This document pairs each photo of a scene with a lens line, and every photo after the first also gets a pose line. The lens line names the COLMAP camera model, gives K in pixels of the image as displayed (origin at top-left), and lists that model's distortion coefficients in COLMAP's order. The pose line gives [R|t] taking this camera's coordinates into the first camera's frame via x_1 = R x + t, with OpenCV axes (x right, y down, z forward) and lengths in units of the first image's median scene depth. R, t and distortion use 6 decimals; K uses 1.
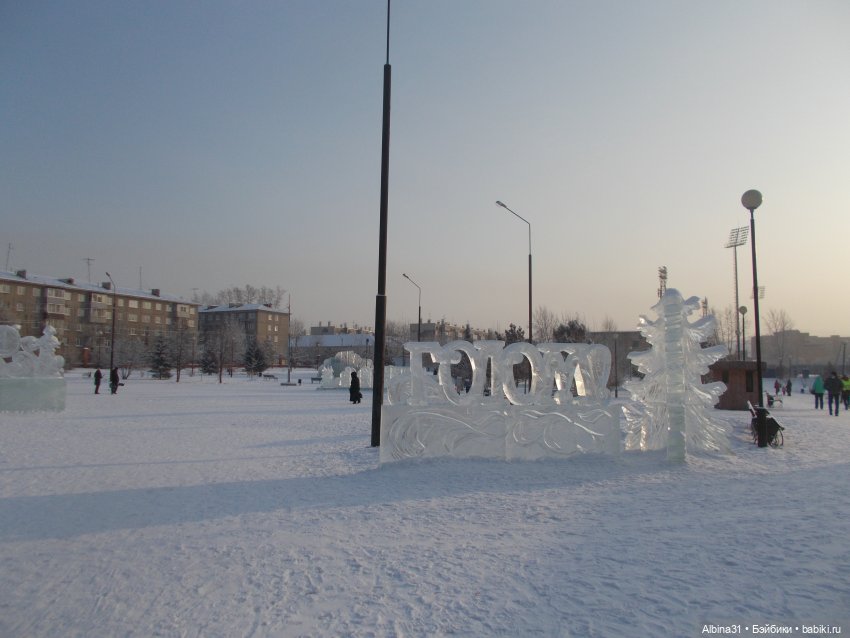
lens RADIAL K [[665.2, 0, 425.0], [0, 665.2, 319.0], [0, 0, 1]] dist [-0.031808, 0.001050]
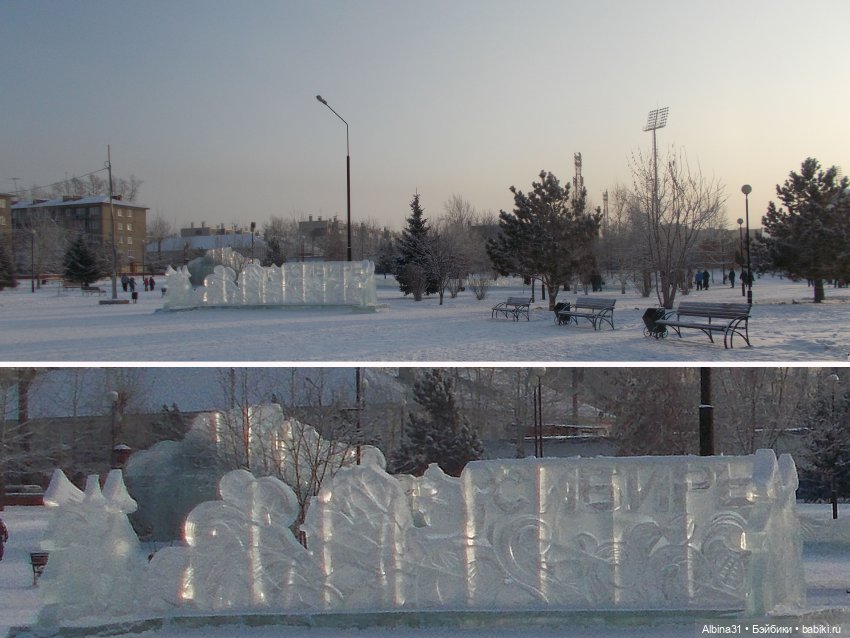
lens RADIAL K [[665.2, 0, 425.0], [0, 665.2, 319.0], [0, 0, 1]] dist [-0.031808, 0.001050]
pose [[0.985094, -0.045001, 0.166029, -0.014125], [0.020536, 0.989038, 0.146228, 0.013513], [-0.170789, -0.140639, 0.975219, 0.153355]]
